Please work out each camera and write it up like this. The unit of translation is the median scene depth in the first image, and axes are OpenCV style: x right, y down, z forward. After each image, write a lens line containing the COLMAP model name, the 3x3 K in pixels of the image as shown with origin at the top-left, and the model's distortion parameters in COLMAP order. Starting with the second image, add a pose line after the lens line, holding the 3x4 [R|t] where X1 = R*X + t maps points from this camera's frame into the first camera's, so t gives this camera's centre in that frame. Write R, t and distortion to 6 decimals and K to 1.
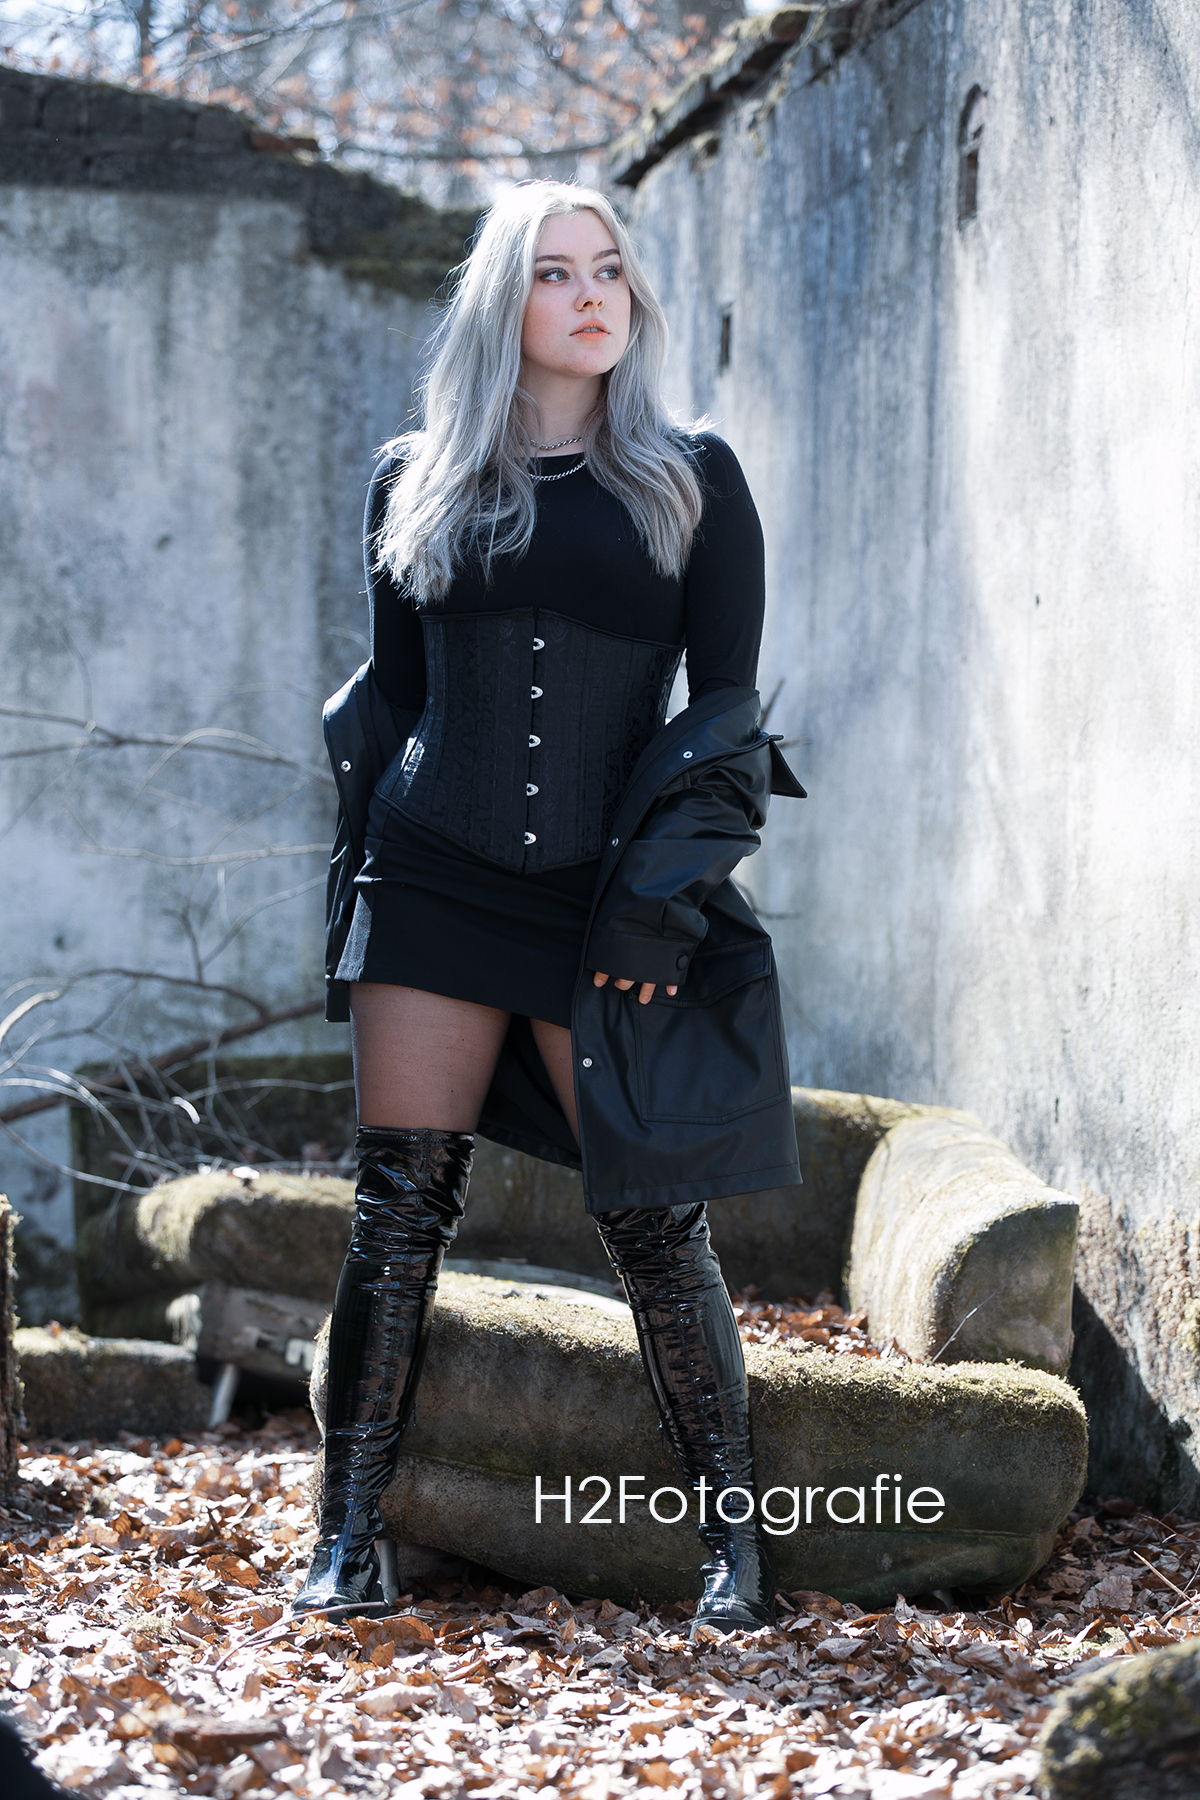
lens RADIAL K [[5455.4, 0, 600.0], [0, 5455.4, 900.0], [0, 0, 1]] dist [0.140167, 0.287440]
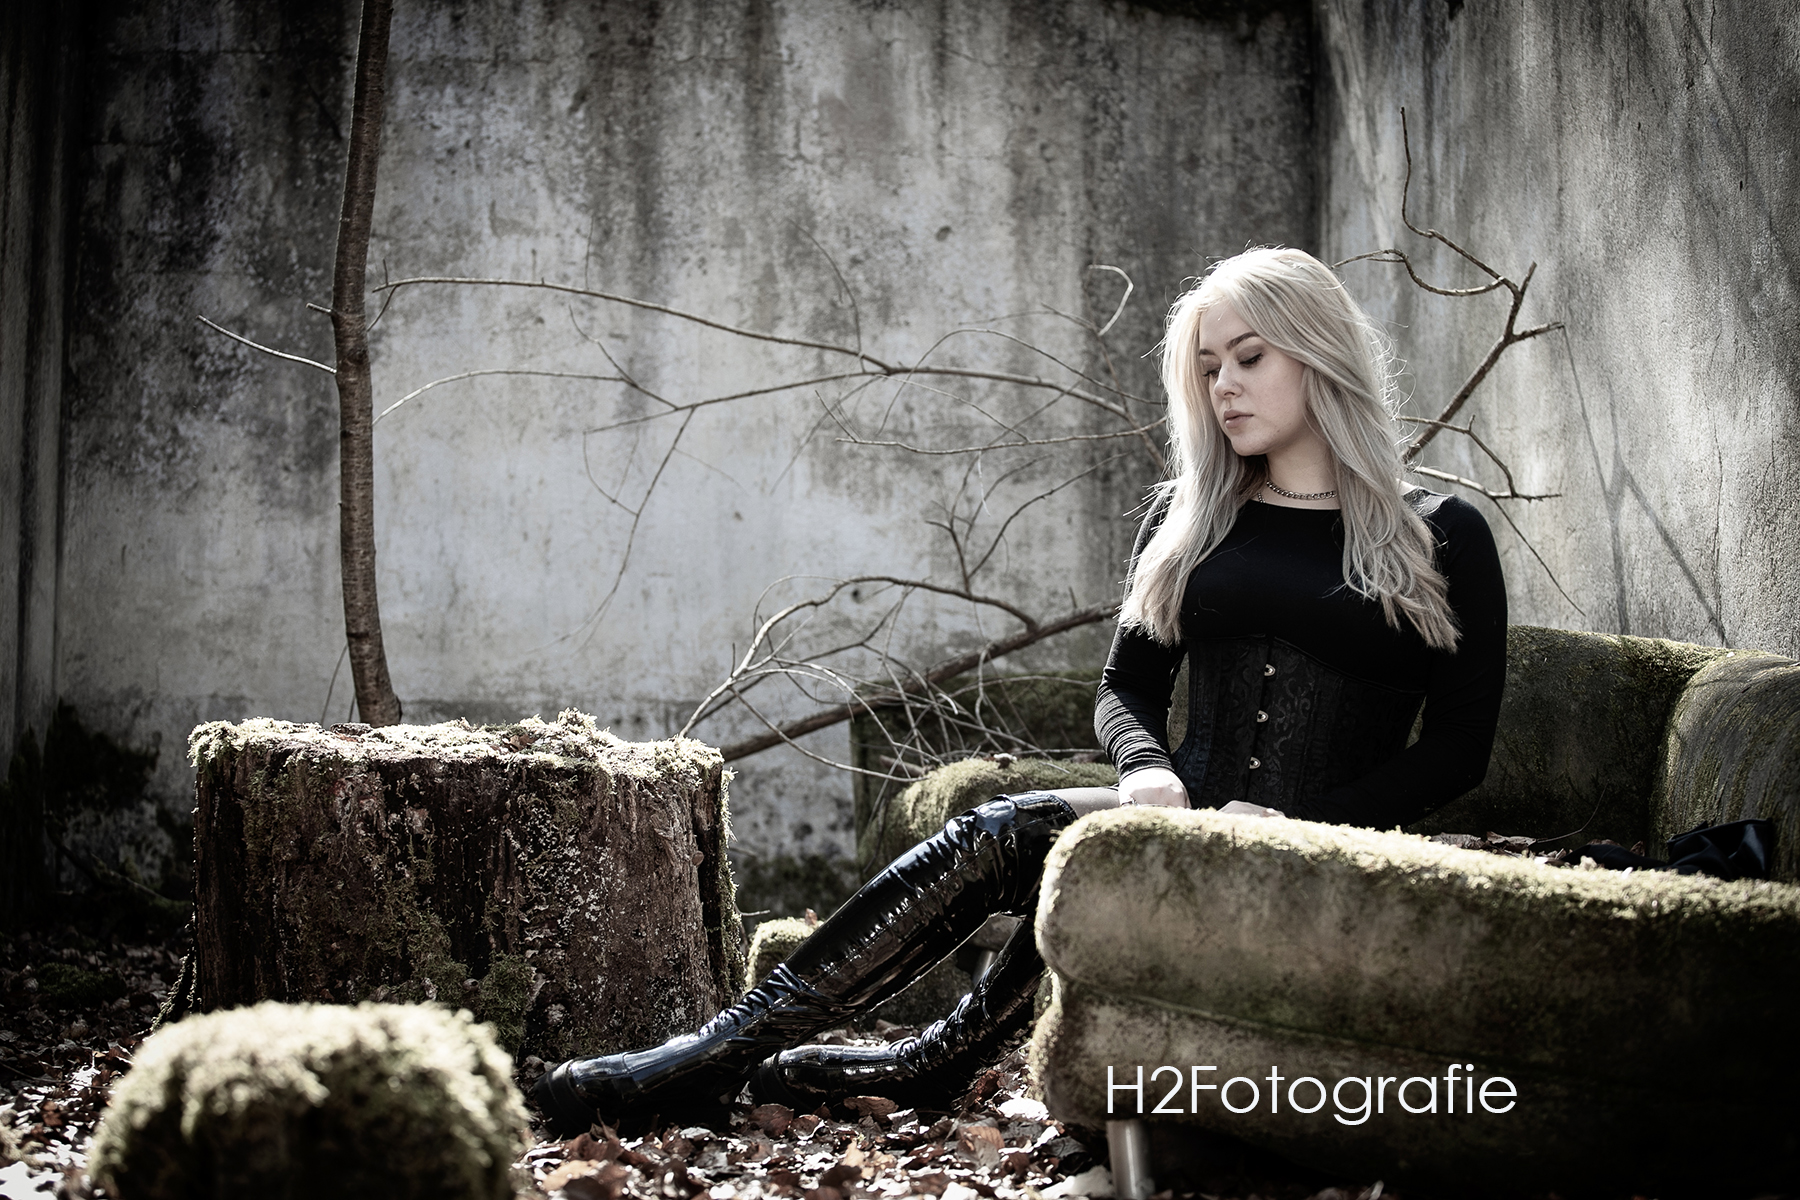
lens RADIAL K [[3685.4, 0, 900.0], [0, 3685.4, 600.0], [0, 0, 1]] dist [-0.295086, 0.224769]
pose [[0.993484, -0.022617, -0.111702, -0.007145], [0.019218, 0.999322, -0.031414, 0.032258], [0.112336, 0.029063, 0.993245, 0.262238]]
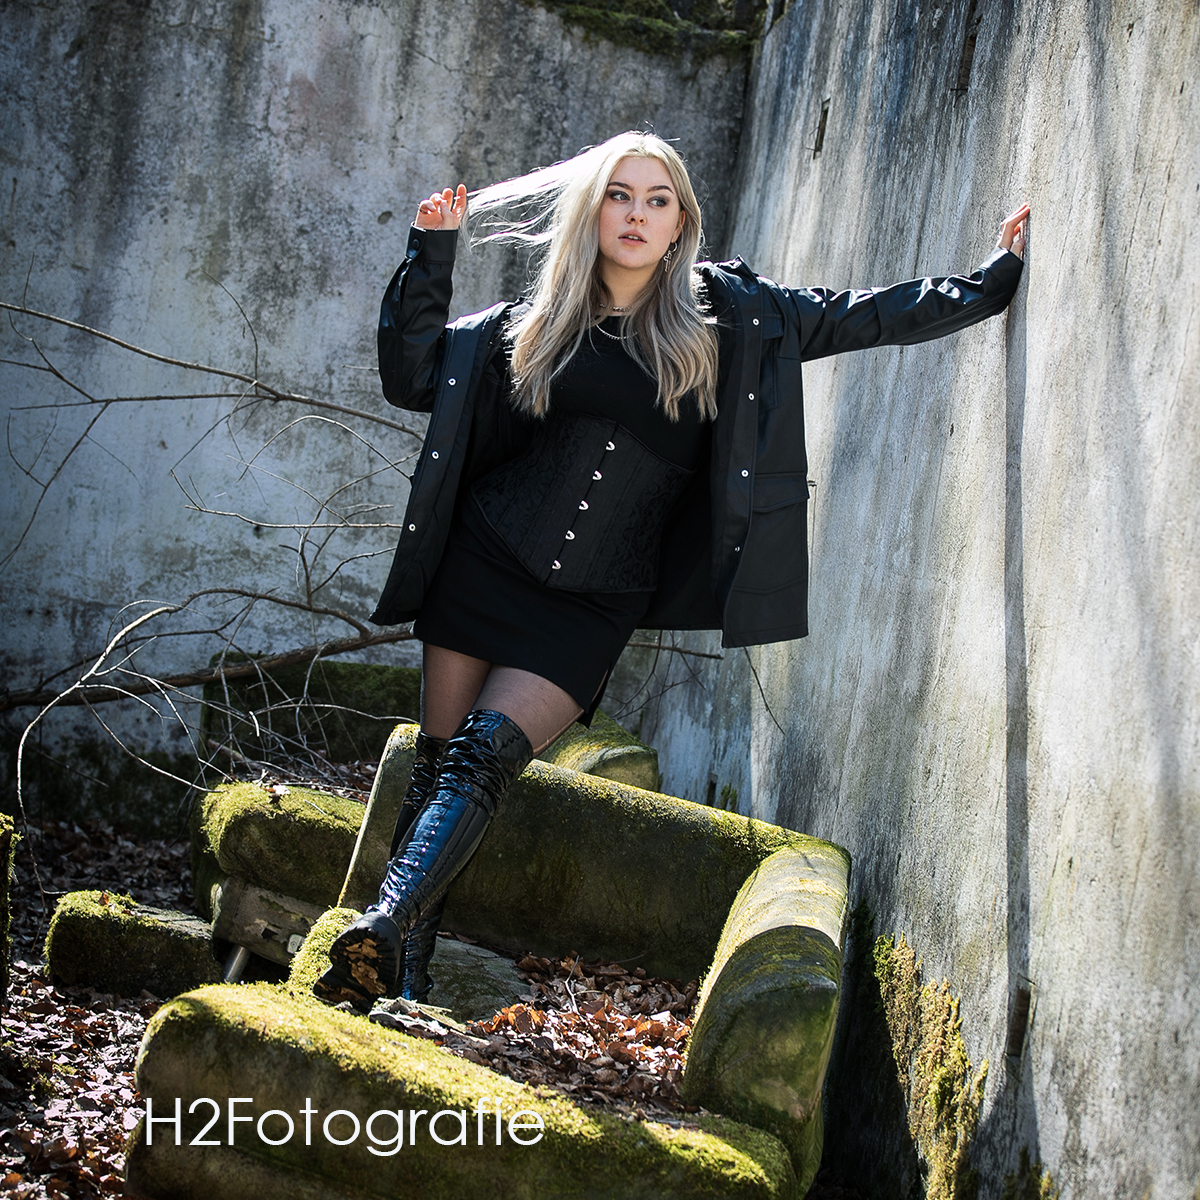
lens RADIAL K [[4287.2, 0, 600.5], [0, 4287.2, 517.6], [0, 0, 1]] dist [-0.188883, 0.453336]
pose [[0.987034, 0.134464, -0.087655, 0.061092], [-0.131492, 0.990555, 0.038865, -0.042558], [0.092053, -0.026835, 0.995392, 0.048262]]
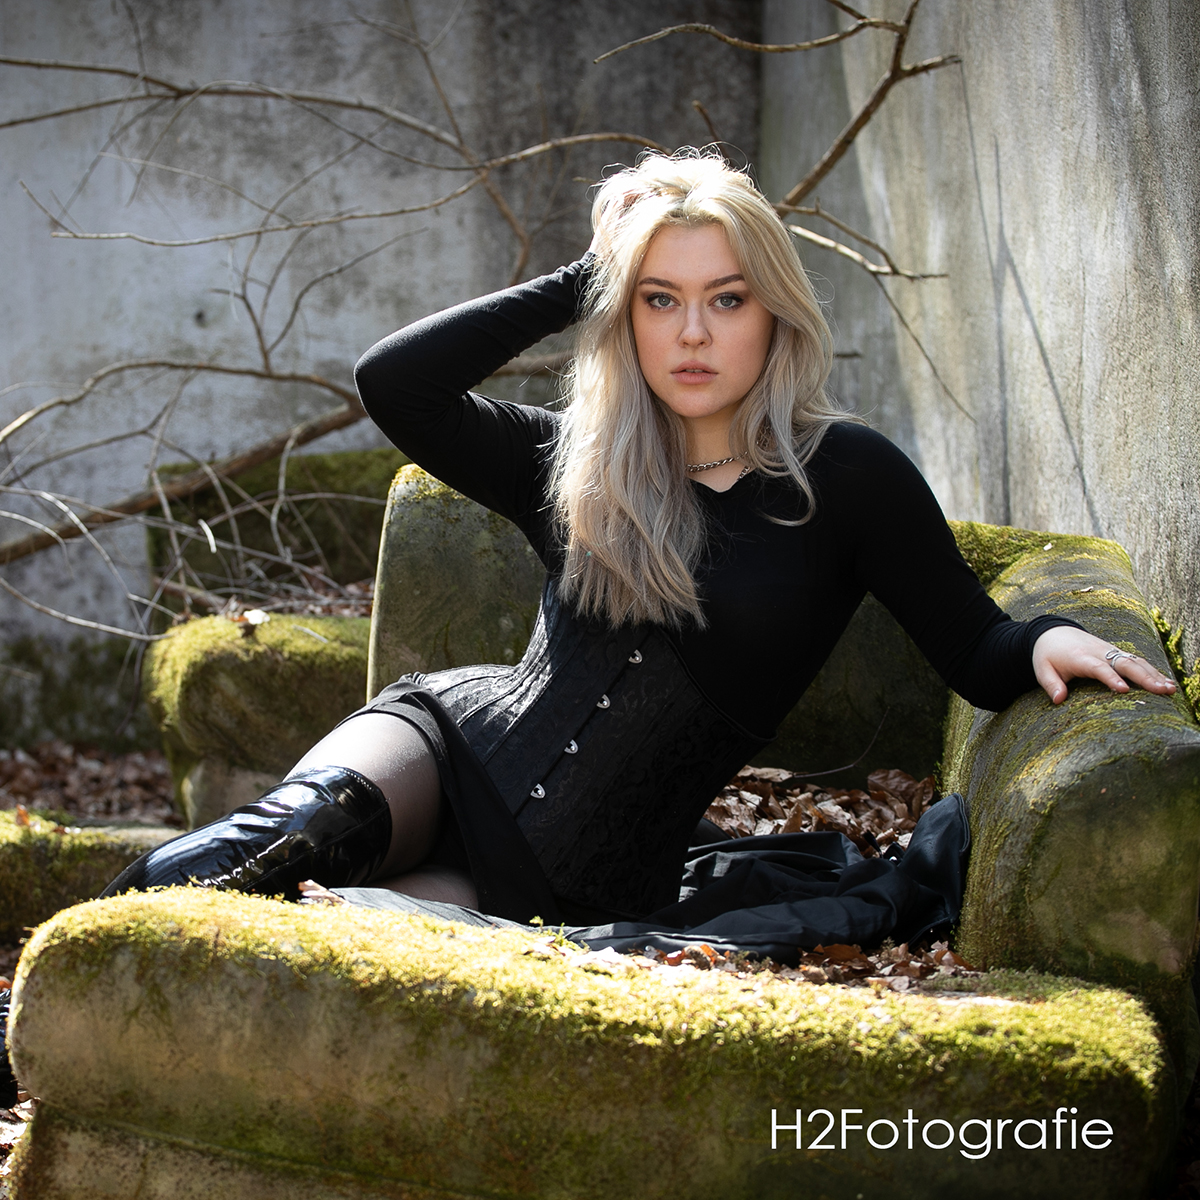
lens RADIAL K [[4697.4, 0, 455.1], [0, 4697.4, 600.9], [0, 0, 1]] dist [-0.119923, -0.610201]
pose [[0.990964, -0.023552, -0.132044, 0.044014], [0.034063, 0.996378, 0.077918, -0.004619], [0.129730, -0.081711, 0.988177, 0.234871]]
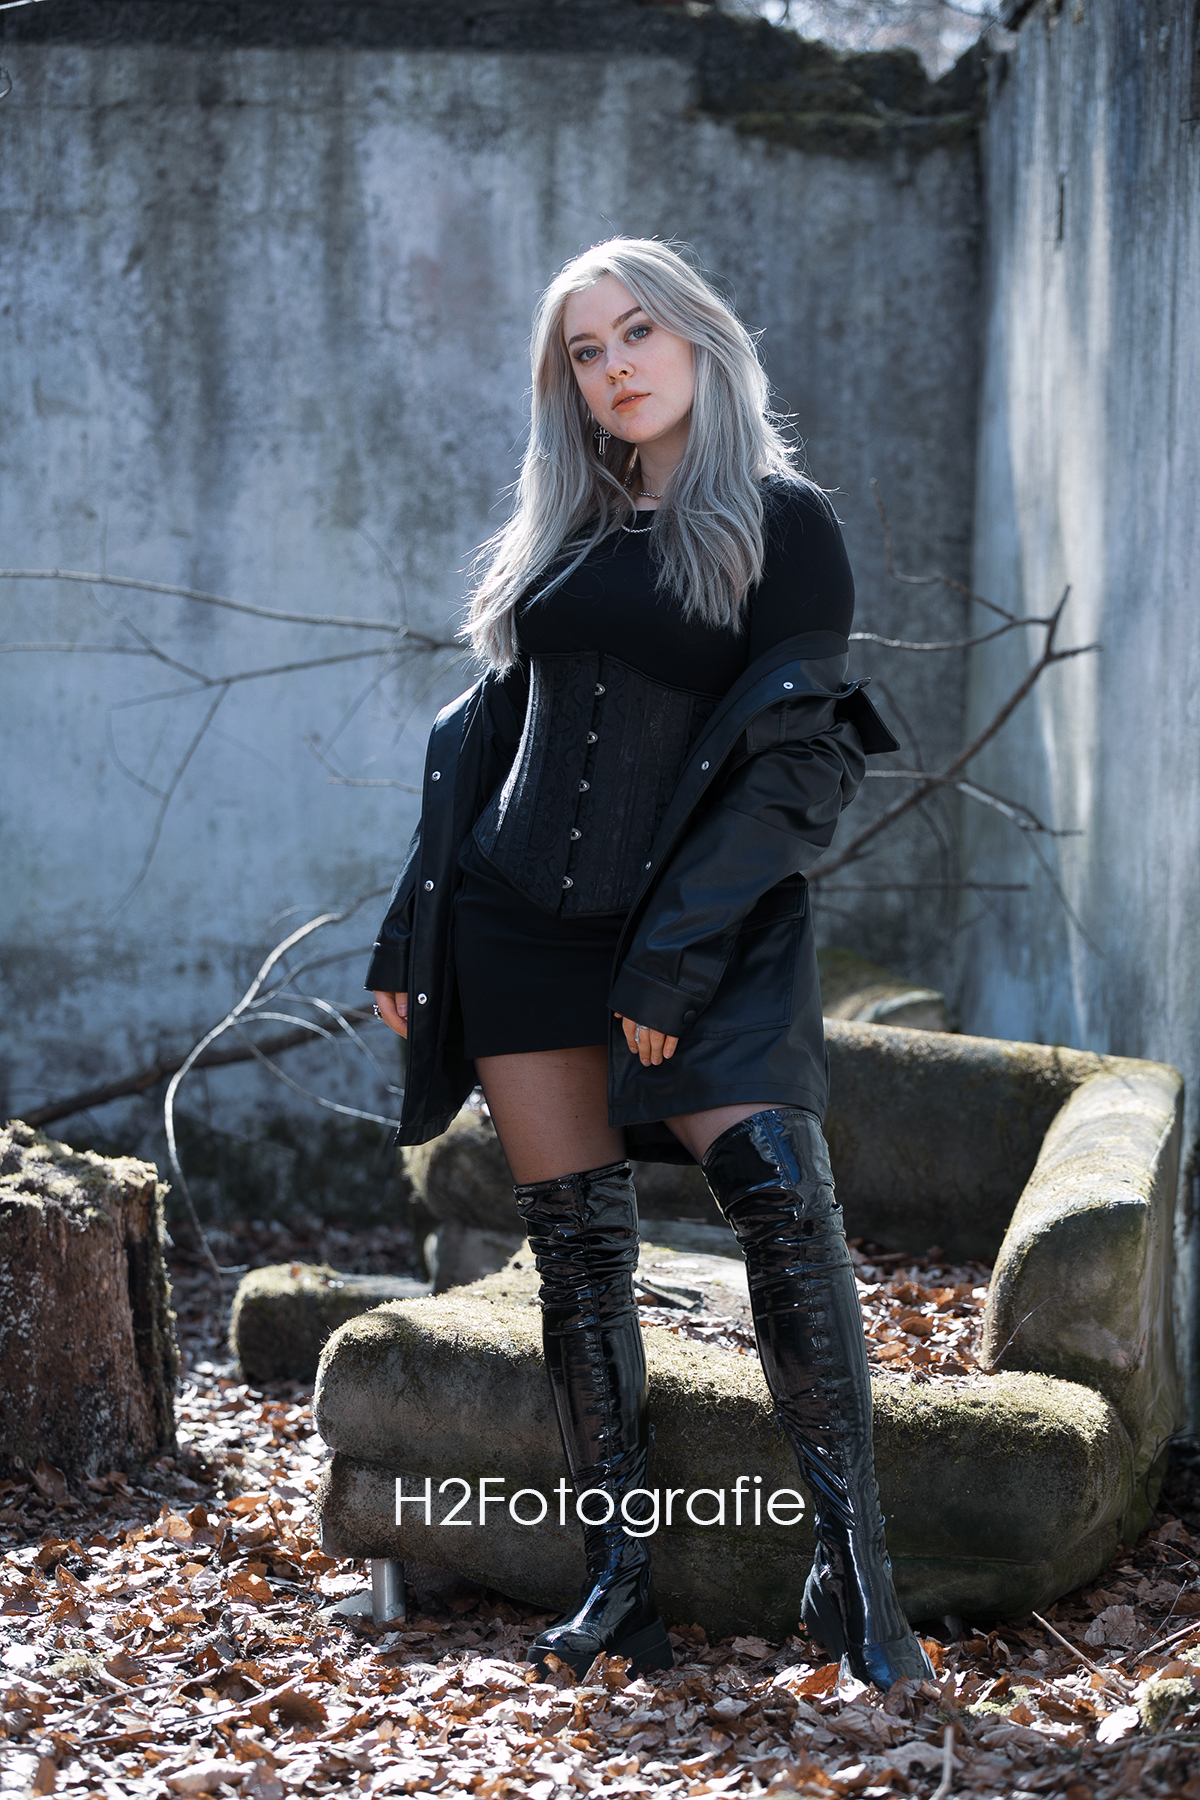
lens RADIAL K [[5686.0, 0, 600.0], [0, 5686.0, 900.0], [0, 0, 1]] dist [0.199003, 0.539030]
pose [[0.987702, -0.006562, -0.156207, 0.087365], [0.014255, 0.998737, 0.048182, -0.027945], [0.155694, -0.049816, 0.986548, -0.005148]]
